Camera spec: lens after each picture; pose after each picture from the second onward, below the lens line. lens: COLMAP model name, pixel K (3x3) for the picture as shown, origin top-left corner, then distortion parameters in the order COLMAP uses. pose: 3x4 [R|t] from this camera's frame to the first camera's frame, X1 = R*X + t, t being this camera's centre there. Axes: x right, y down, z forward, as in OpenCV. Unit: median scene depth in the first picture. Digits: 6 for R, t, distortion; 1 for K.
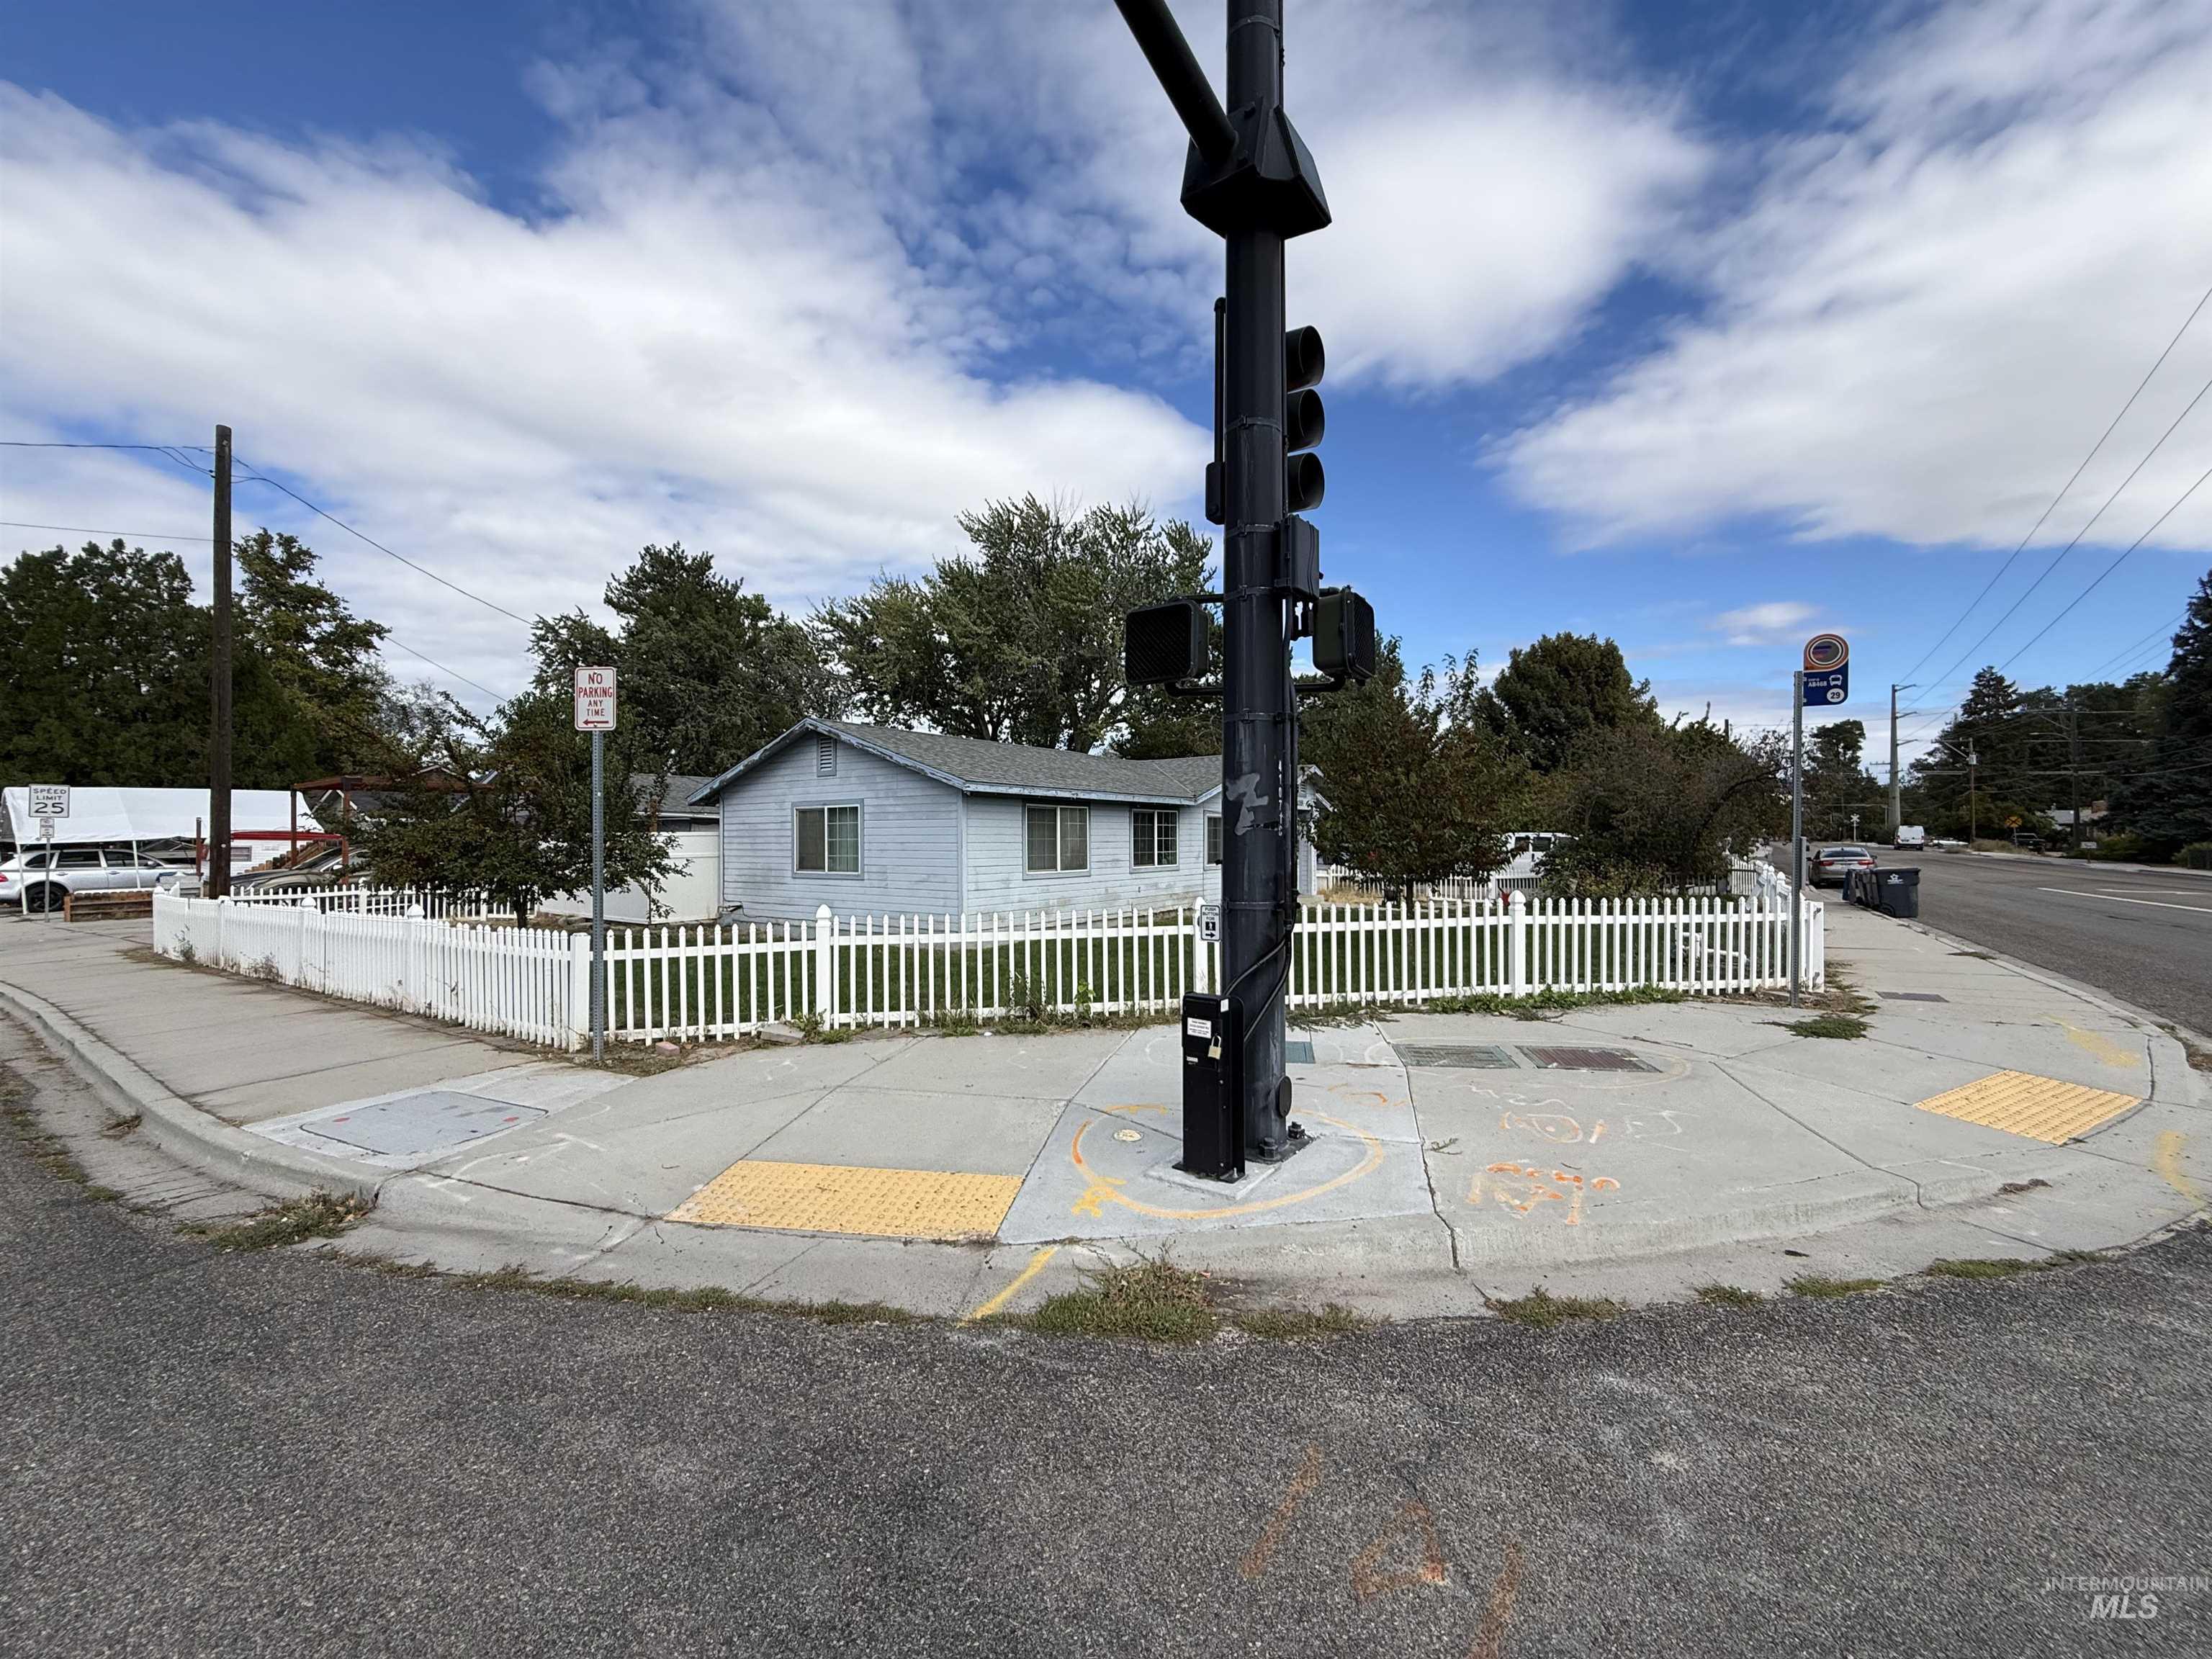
lens RADIAL K [[886.8, 0, 1098.8], [0, 886.8, 833.8], [0, 0, 1]] dist [-0.002603, -0.000122]
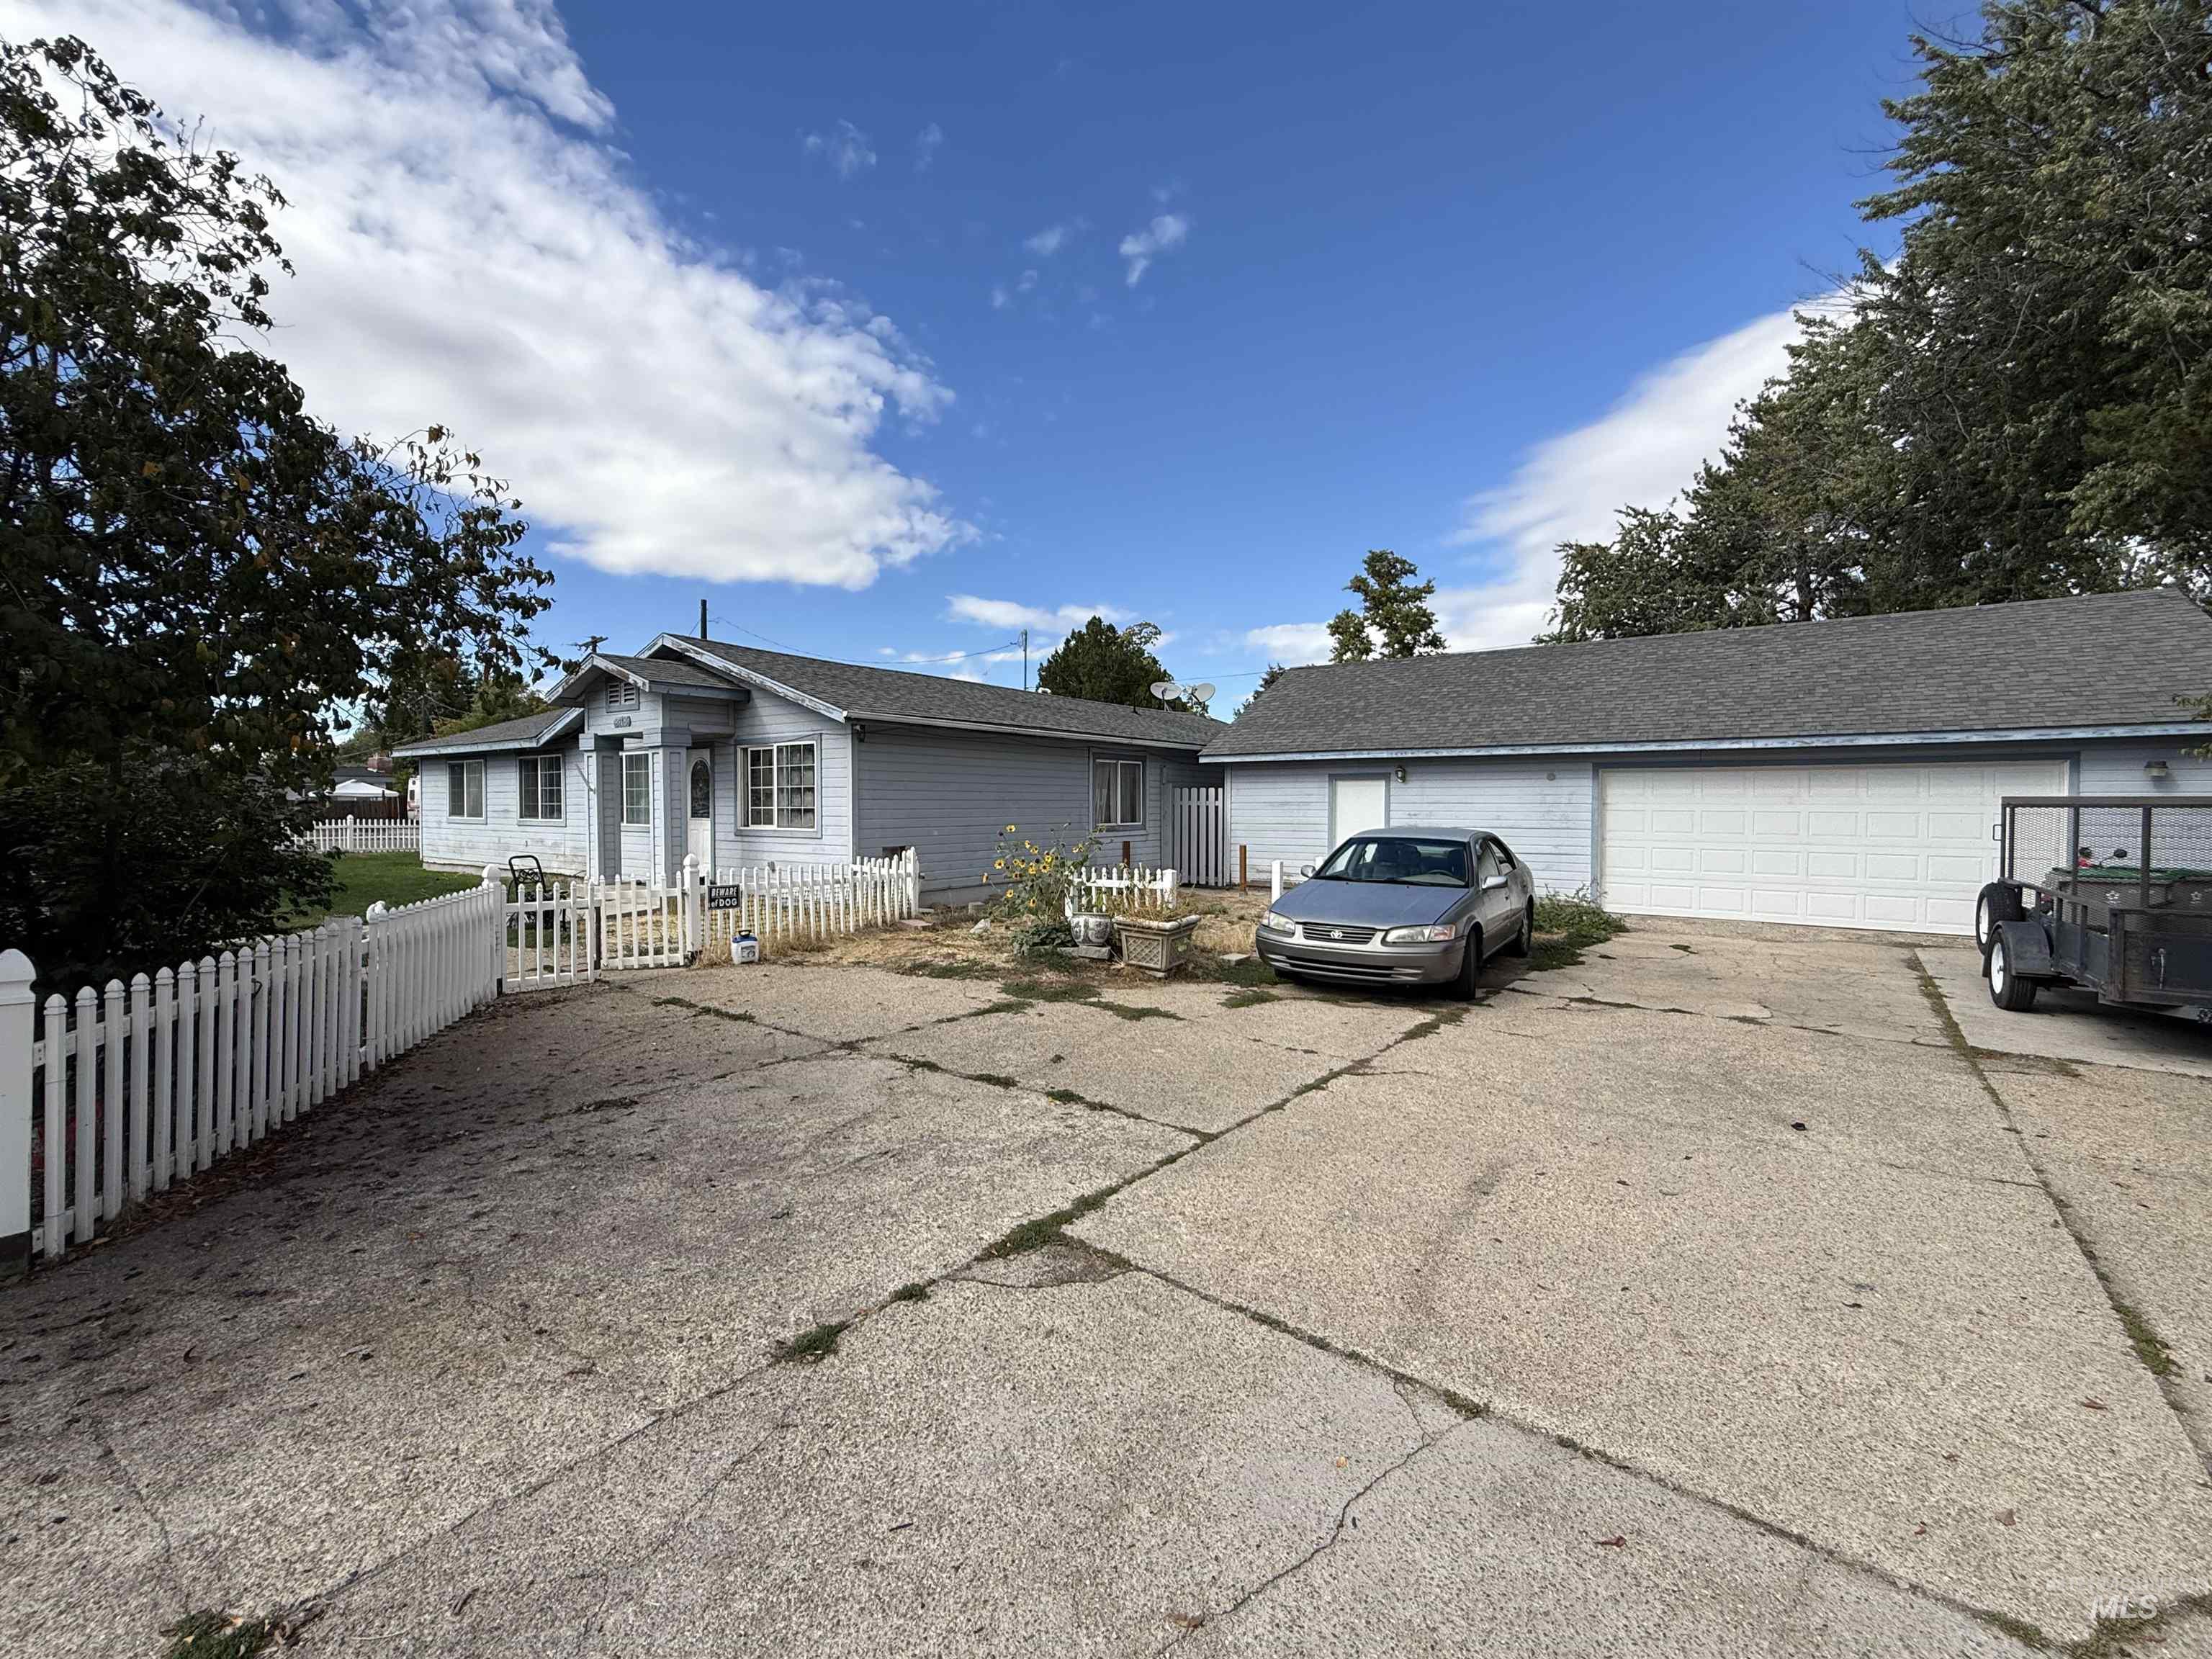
lens RADIAL K [[922.1, 0, 1106.0], [0, 922.1, 829.5], [0, 0, 1]] dist [0.003674, 0.000262]
pose [[-0.017773, 0.031869, -0.999334, 0.954184], [0.005224, 0.999481, 0.031780, 0.019728], [0.999828, -0.004656, -0.017930, 1.545521]]
